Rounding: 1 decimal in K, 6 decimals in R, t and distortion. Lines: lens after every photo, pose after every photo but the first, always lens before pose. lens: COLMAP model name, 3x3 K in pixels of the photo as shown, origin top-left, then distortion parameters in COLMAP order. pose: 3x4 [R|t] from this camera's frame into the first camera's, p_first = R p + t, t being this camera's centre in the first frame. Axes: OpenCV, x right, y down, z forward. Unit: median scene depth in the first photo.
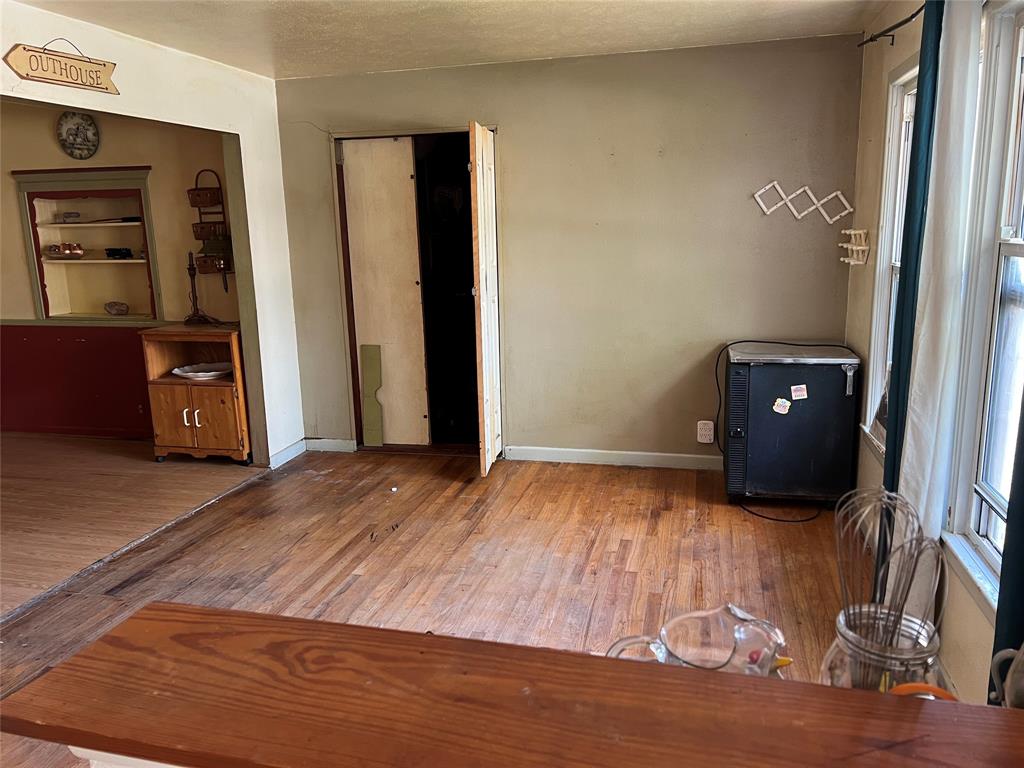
lens RADIAL K [[767.4, 0, 516.0], [0, 767.4, 386.7], [0, 0, 1]] dist [0.065468, -0.082380]
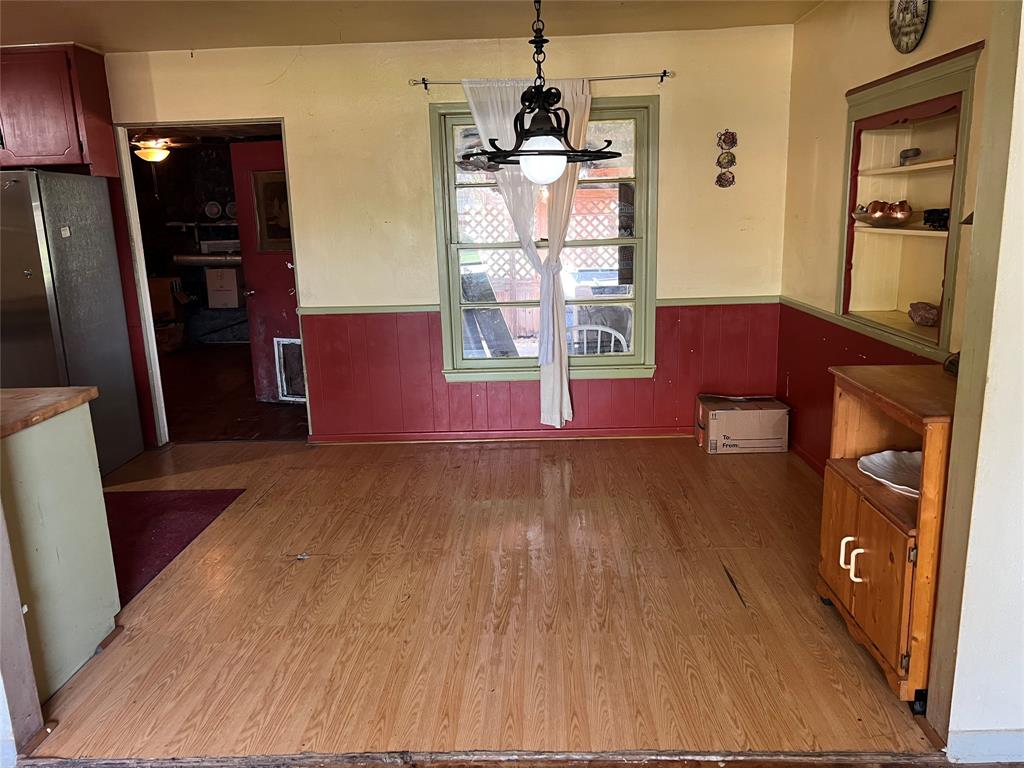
lens RADIAL K [[767.4, 0, 516.0], [0, 767.4, 386.7], [0, 0, 1]] dist [0.065468, -0.082380]
pose [[0.215855, 0.227664, -0.949513, -0.020726], [-0.178715, 0.965223, 0.190803, -0.114705], [0.959931, 0.128507, 0.249035, 0.624209]]
